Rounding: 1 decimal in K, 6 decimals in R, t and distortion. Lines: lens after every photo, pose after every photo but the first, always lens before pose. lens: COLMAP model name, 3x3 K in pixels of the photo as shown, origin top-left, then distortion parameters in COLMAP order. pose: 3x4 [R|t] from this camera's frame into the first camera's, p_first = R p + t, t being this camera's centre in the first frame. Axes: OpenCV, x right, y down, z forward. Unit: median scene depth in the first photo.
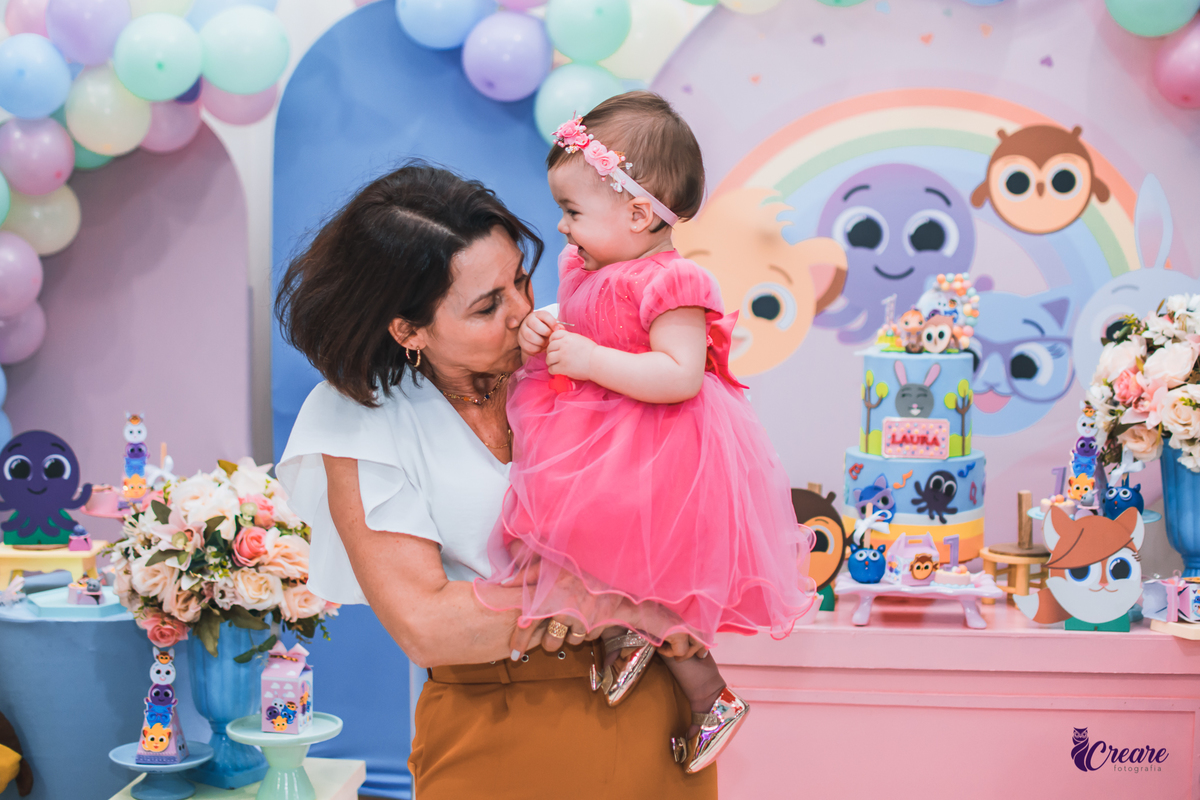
lens RADIAL K [[1845.6, 0, 596.3], [0, 1845.6, 401.9], [0, 0, 1]] dist [-0.167521, 0.000000]
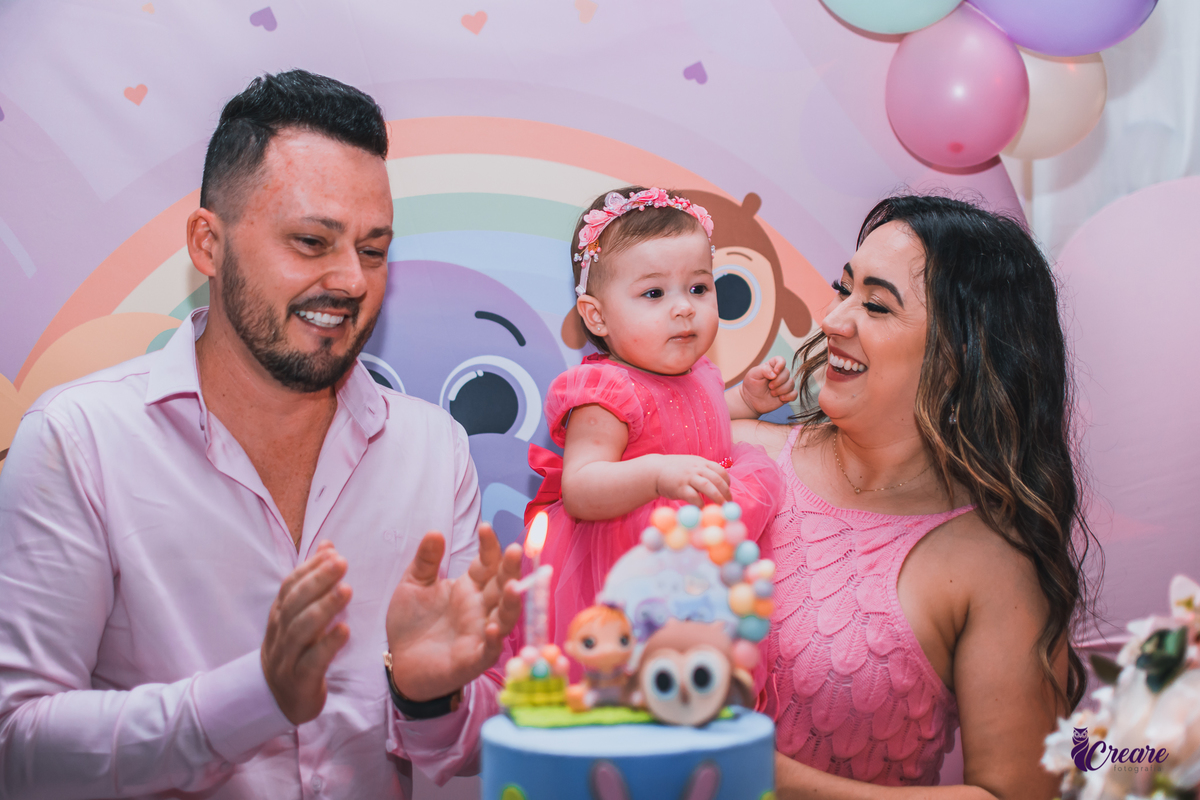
lens RADIAL K [[1845.6, 0, 607.4], [0, 1845.6, 401.9], [0, 0, 1]] dist [-0.167521, 0.000000]
pose [[0.933634, -0.017639, 0.357795, 0.040374], [0.050220, 0.995368, -0.081975, -0.063048], [-0.354691, 0.094503, 0.930195, 0.668220]]
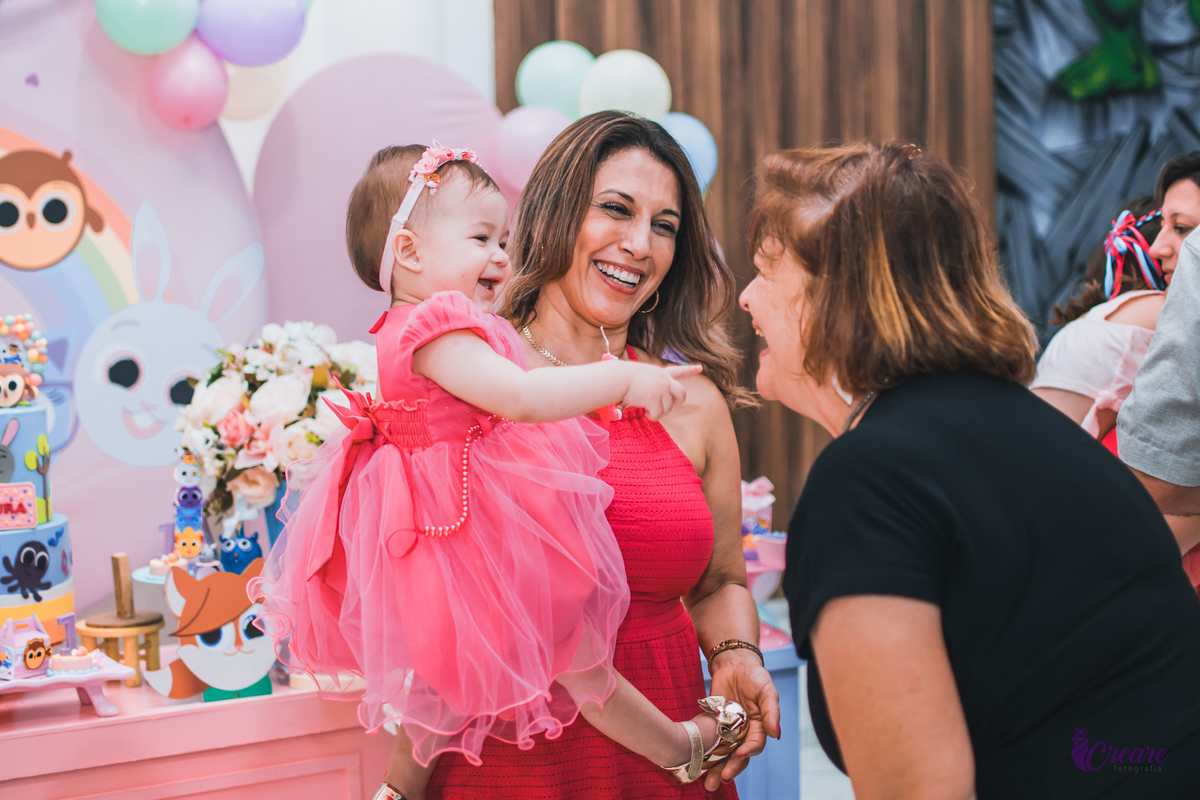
lens RADIAL K [[1845.6, 0, 589.7], [0, 1845.6, 396.4], [0, 0, 1]] dist [-0.167521, 0.000000]
pose [[0.786908, -0.068254, 0.613284, -0.126162], [0.083830, 0.996474, 0.003337, -0.011573], [-0.611350, 0.048786, 0.789855, 0.154959]]
